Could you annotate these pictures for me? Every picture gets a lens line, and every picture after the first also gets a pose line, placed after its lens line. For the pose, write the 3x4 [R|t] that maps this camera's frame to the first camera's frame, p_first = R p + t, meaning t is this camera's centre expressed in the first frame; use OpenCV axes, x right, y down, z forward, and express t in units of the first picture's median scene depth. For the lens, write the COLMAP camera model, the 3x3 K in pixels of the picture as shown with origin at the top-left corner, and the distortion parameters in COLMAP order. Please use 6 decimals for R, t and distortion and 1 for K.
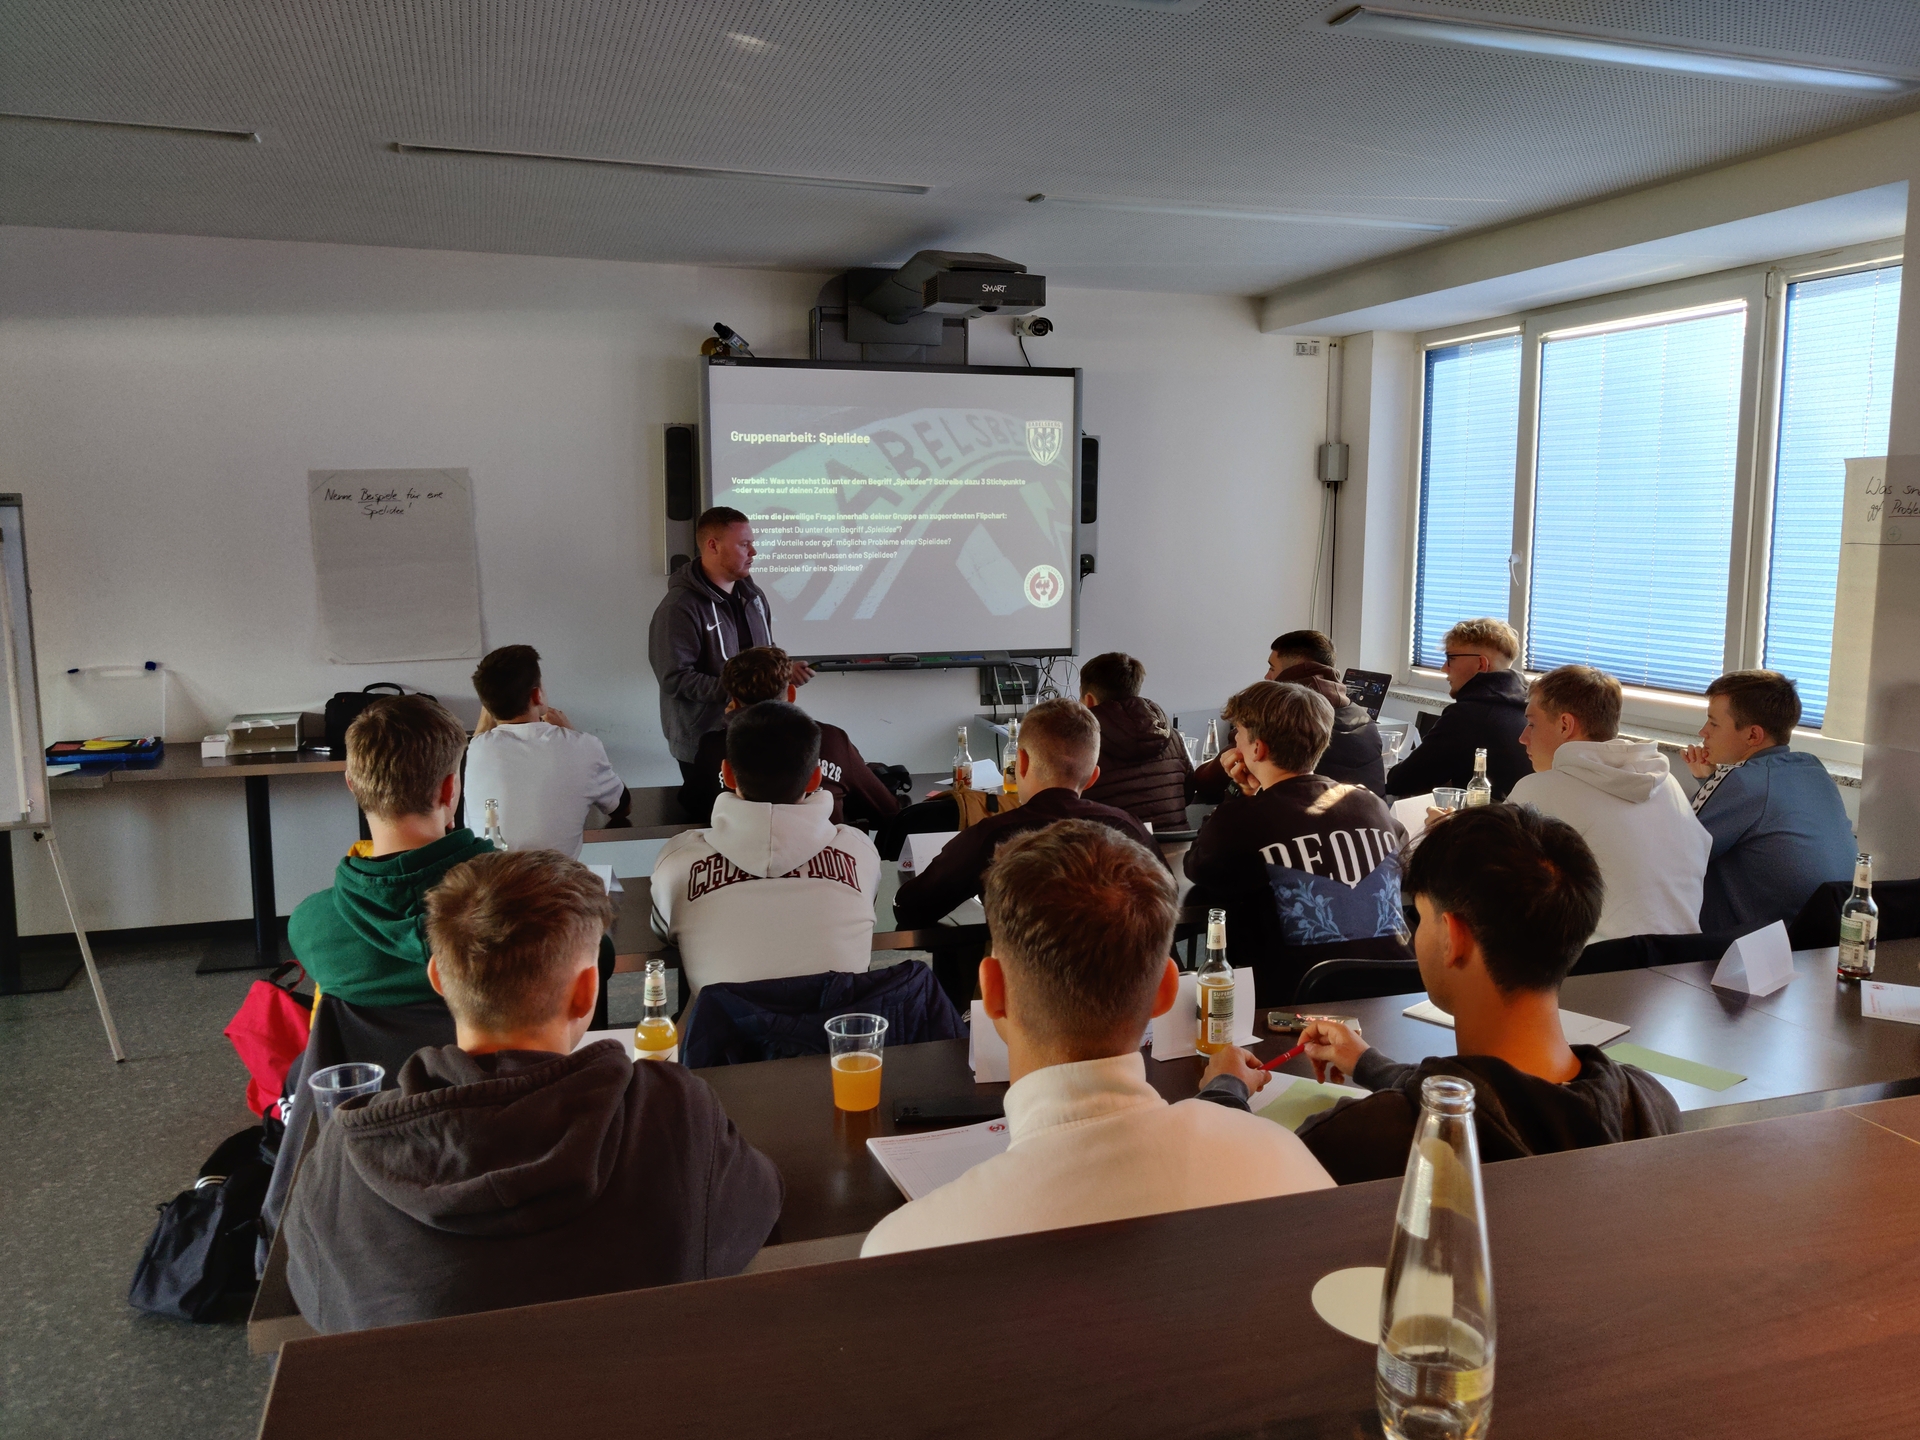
lens RADIAL K [[1456.0, 0, 970.3], [0, 1456.0, 703.9], [0, 0, 1]] dist [0.005865, -0.020129]
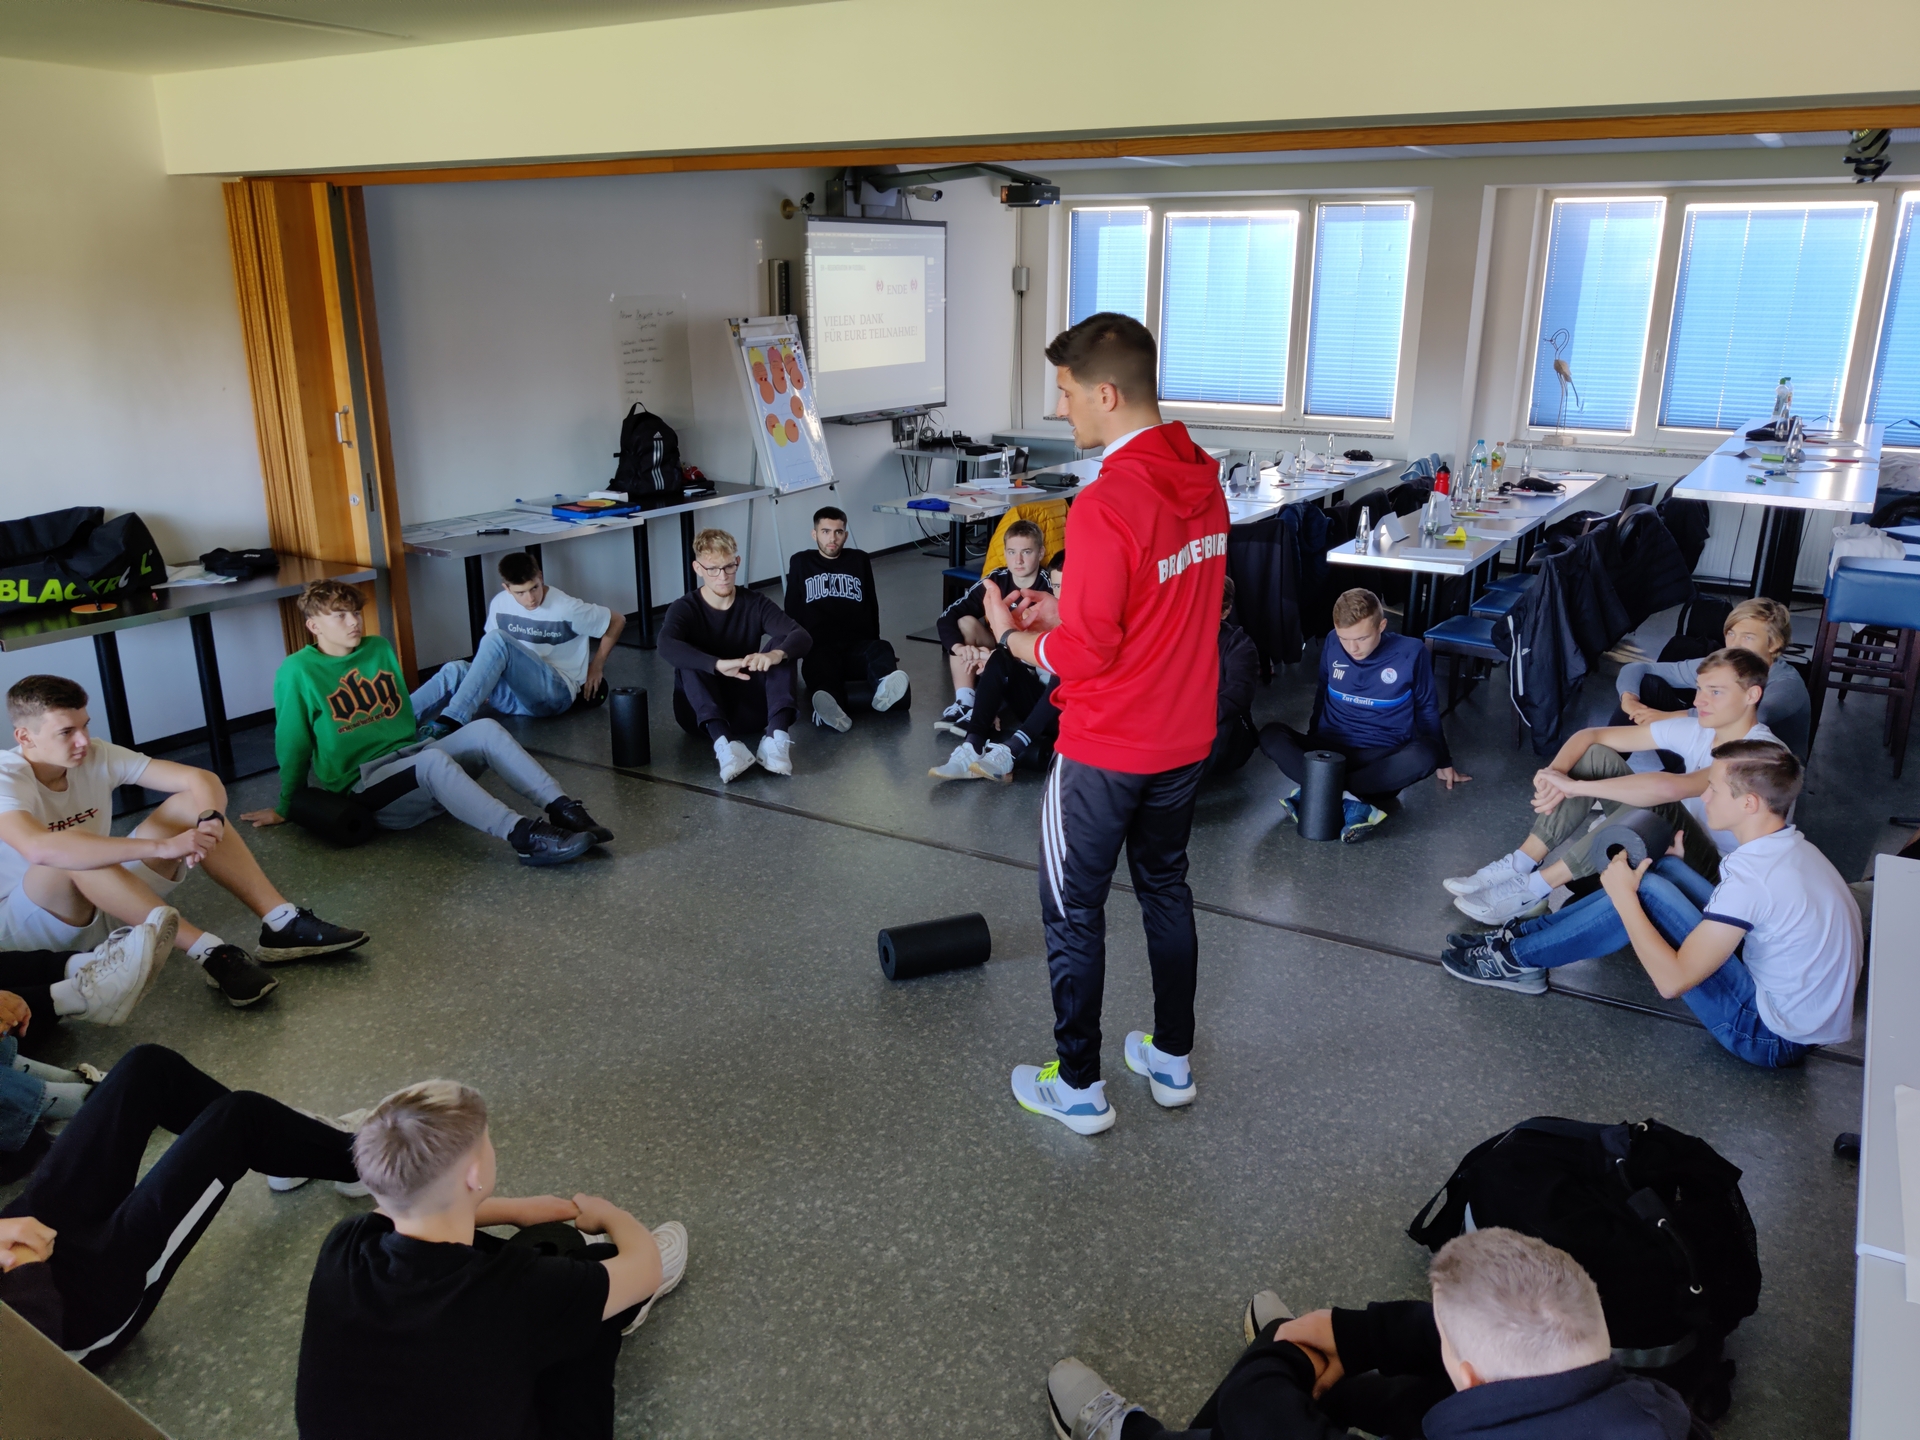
lens RADIAL K [[1456.0, 0, 962.2], [0, 1456.0, 776.7], [0, 0, 1]] dist [0.005865, -0.020129]
pose [[0.787557, -0.199789, 0.582956, -1.035920], [0.073529, 0.969694, 0.232994, -0.010140], [-0.611839, -0.140632, 0.778380, -0.370450]]
